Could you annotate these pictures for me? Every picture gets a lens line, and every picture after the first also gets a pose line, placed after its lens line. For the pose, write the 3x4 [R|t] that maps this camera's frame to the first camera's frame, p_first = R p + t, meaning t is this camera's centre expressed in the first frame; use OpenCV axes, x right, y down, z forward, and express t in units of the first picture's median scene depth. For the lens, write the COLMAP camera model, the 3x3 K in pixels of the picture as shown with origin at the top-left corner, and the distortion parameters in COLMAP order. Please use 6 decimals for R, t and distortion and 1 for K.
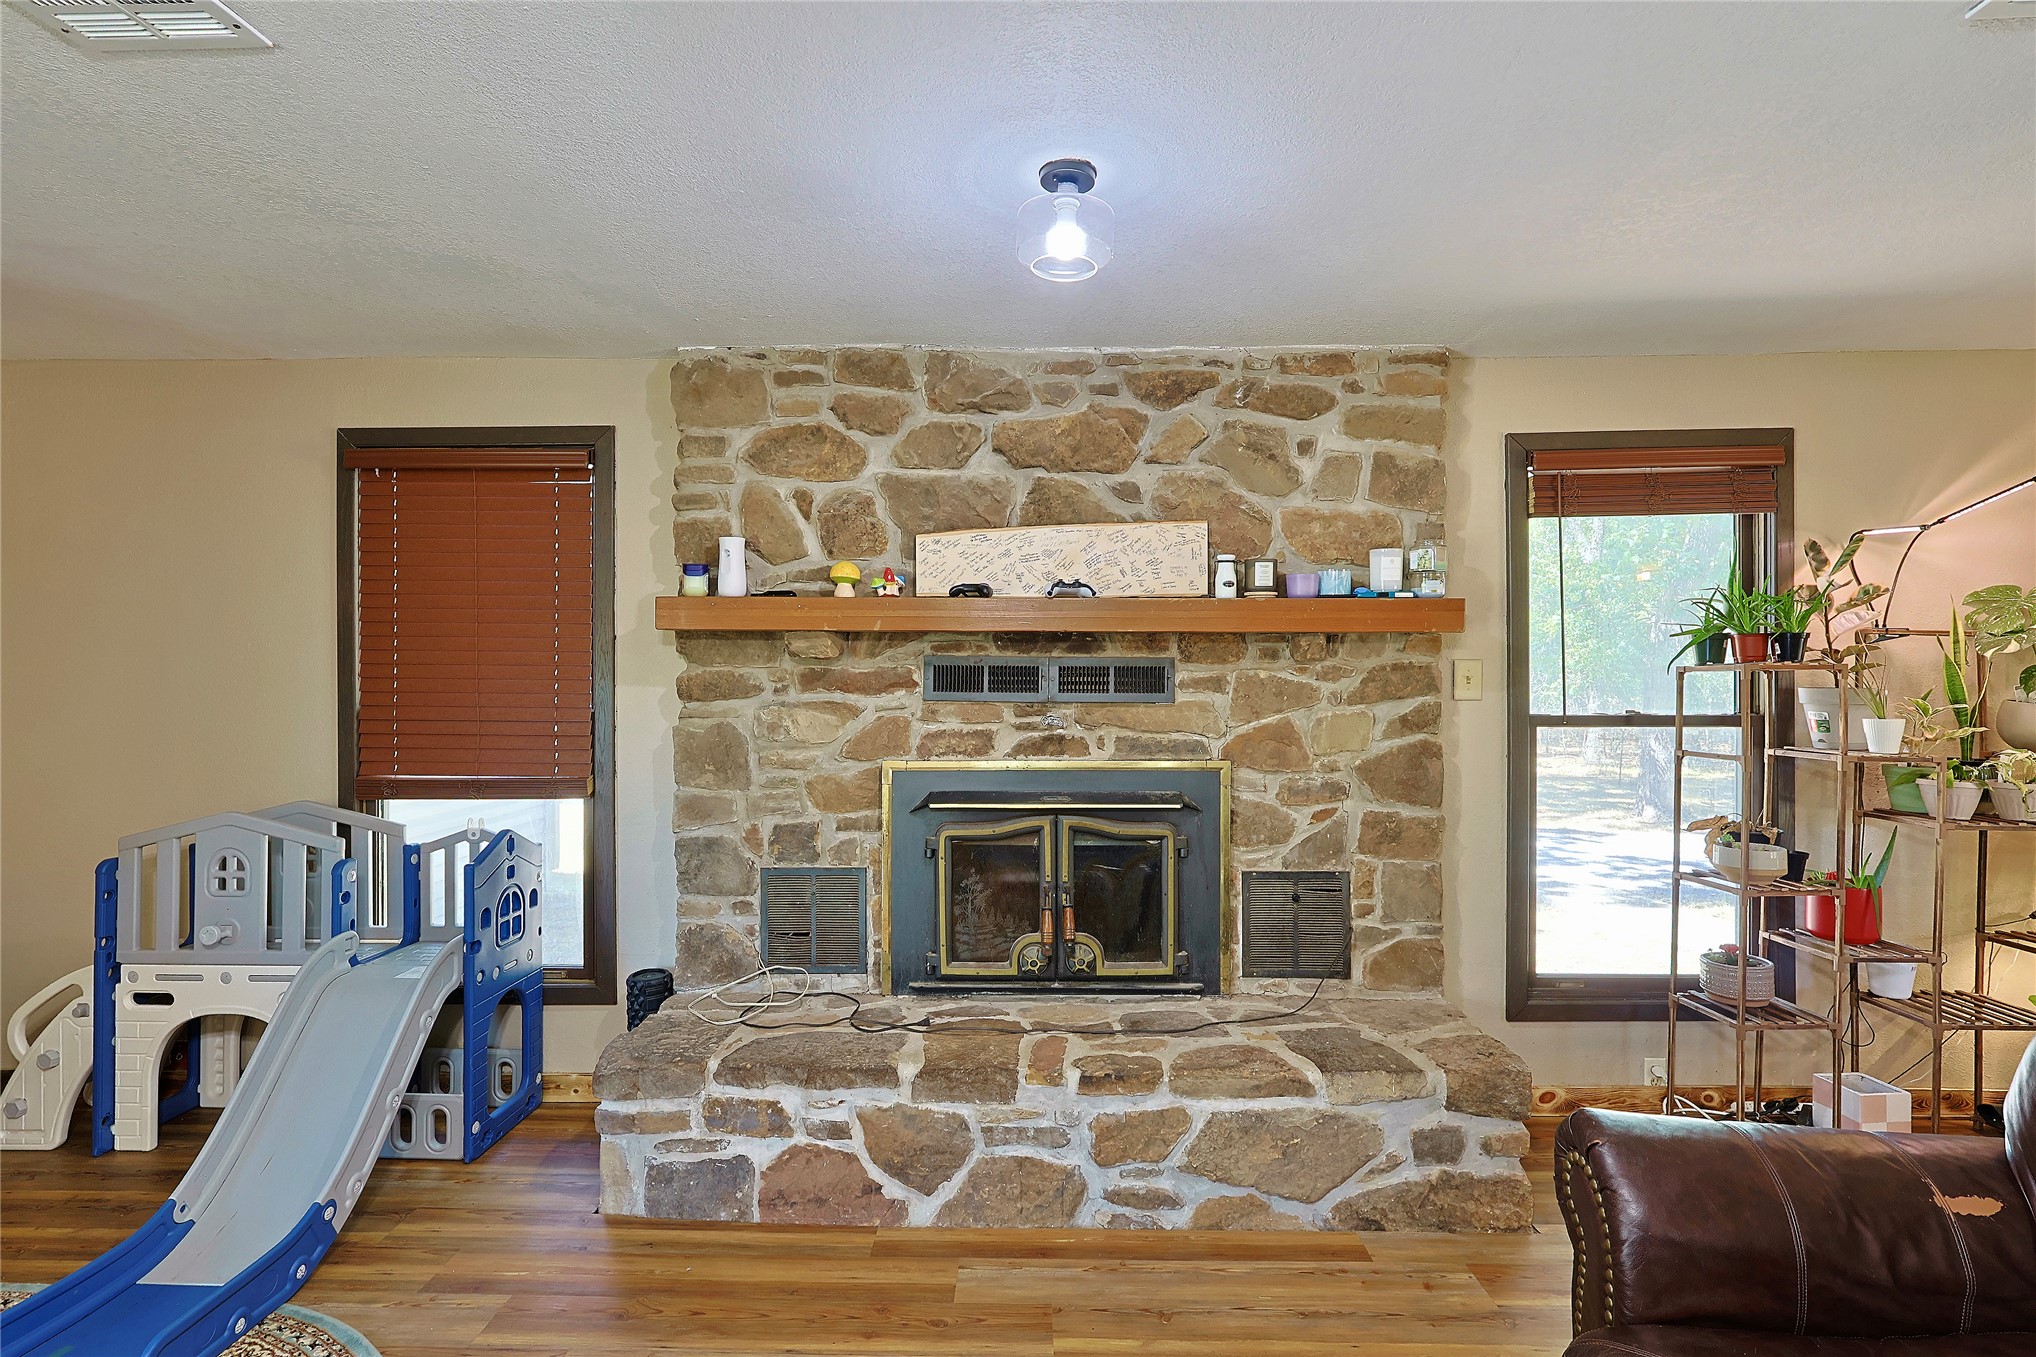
lens RADIAL K [[992.1, 0, 1022.0], [0, 992.1, 677.3], [0, 0, 1]] dist [-0.006044, 0.001611]
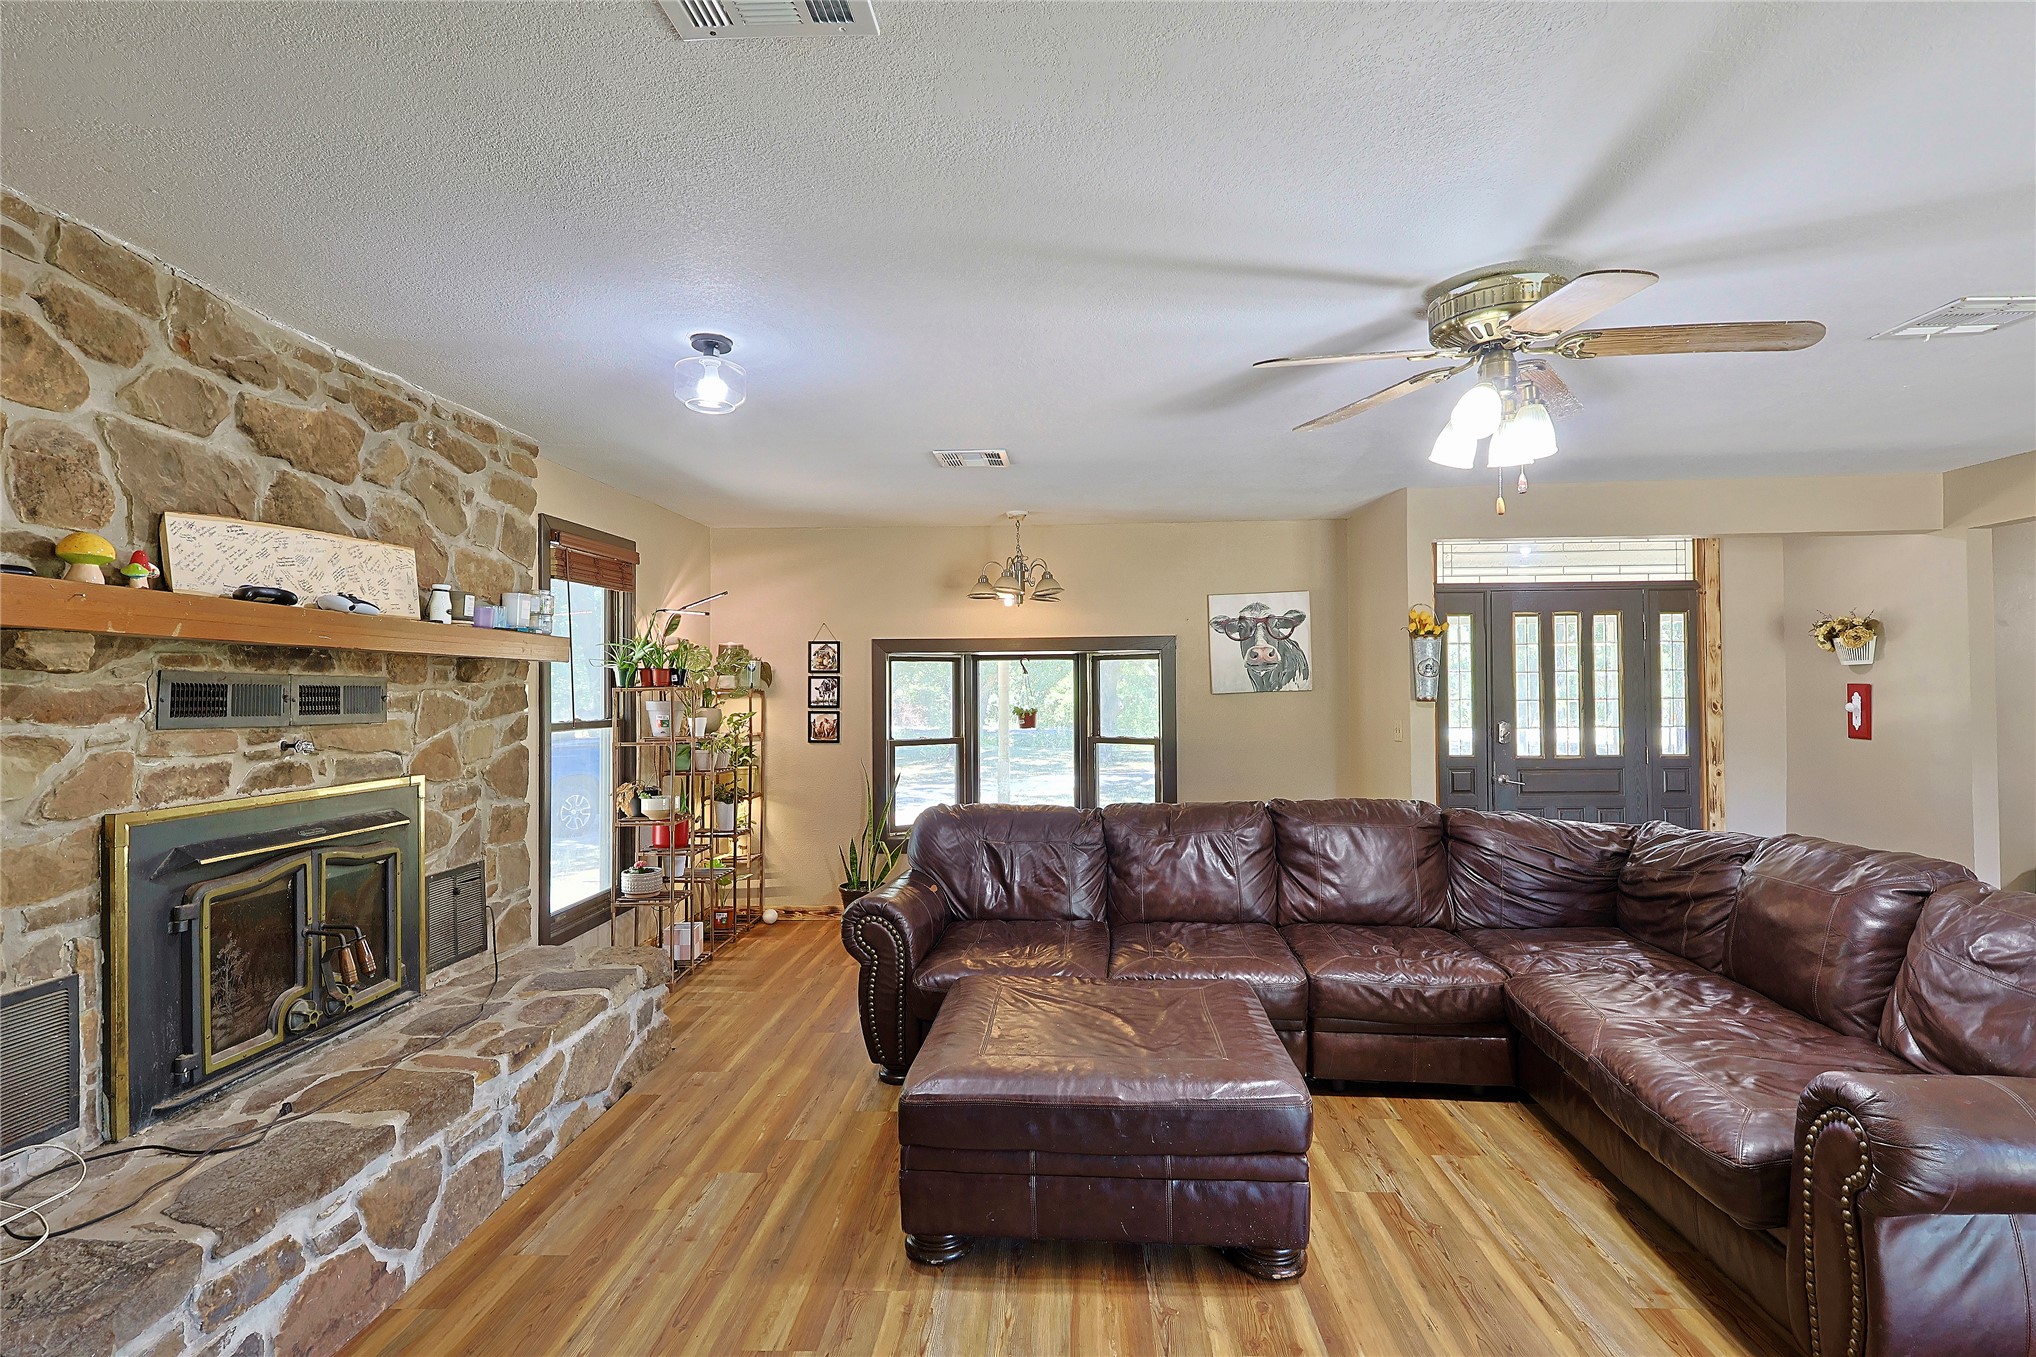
lens RADIAL K [[992.1, 0, 1013.9], [0, 992.1, 676.7], [0, 0, 1]] dist [-0.006044, 0.001611]
pose [[0.039207, 0.014976, 0.999119, -0.836280], [0.005292, 0.999871, -0.015195, -0.002076], [-0.999217, 0.005884, 0.039123, 0.319800]]
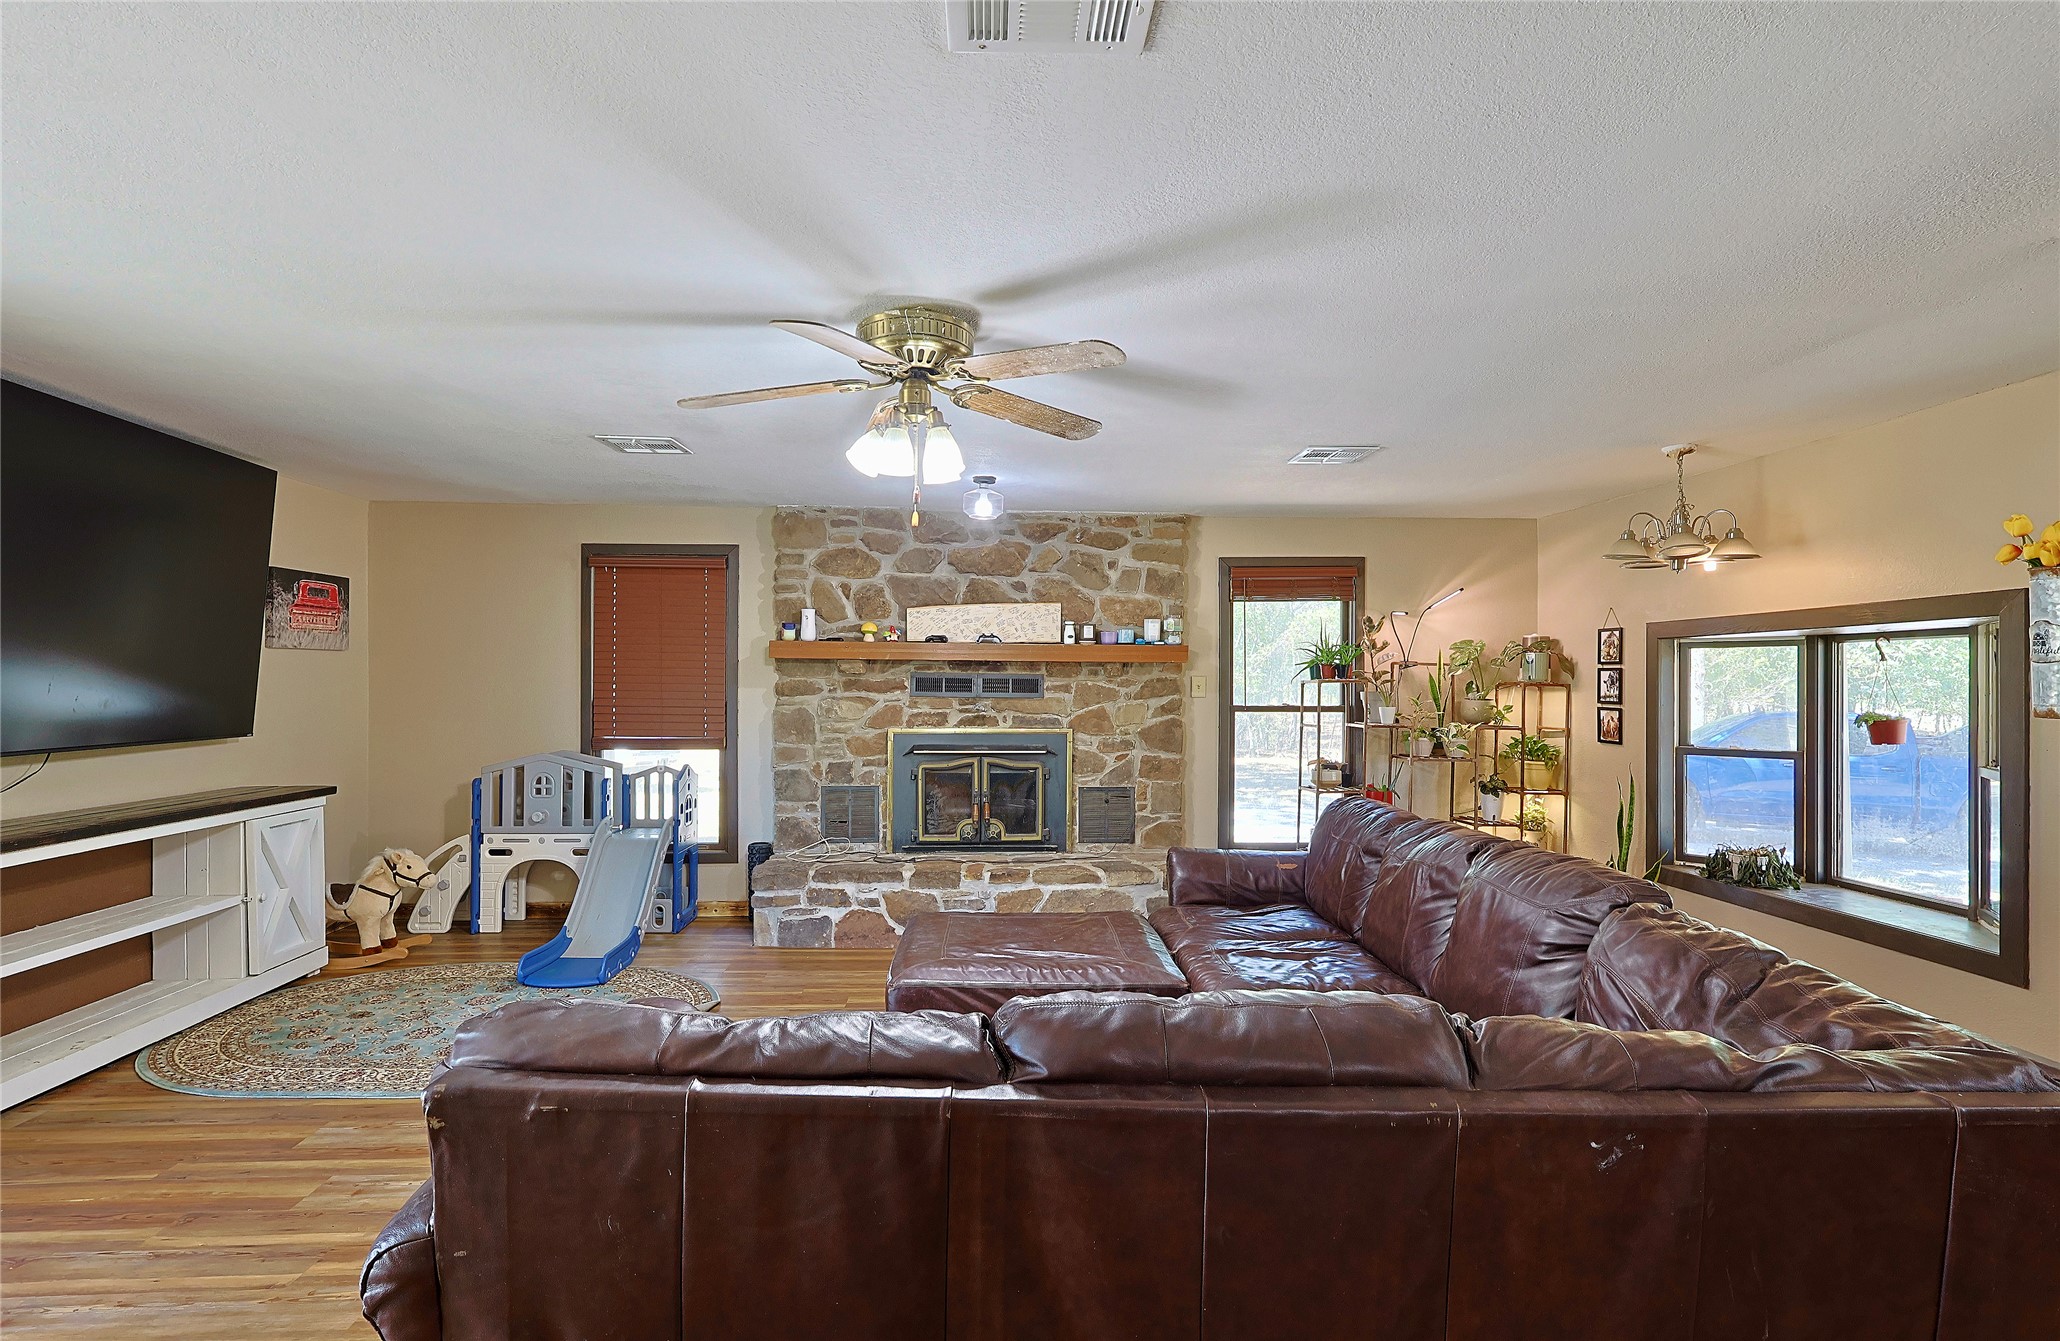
lens RADIAL K [[996.1, 0, 1028.5], [0, 996.1, 685.6], [0, 0, 1]] dist [-0.001601, -0.000121]
pose [[0.997418, 0.005279, 0.071623, -0.011324], [-0.005541, 0.999979, 0.003464, -0.004733], [-0.071603, -0.003852, 0.997426, -0.900560]]
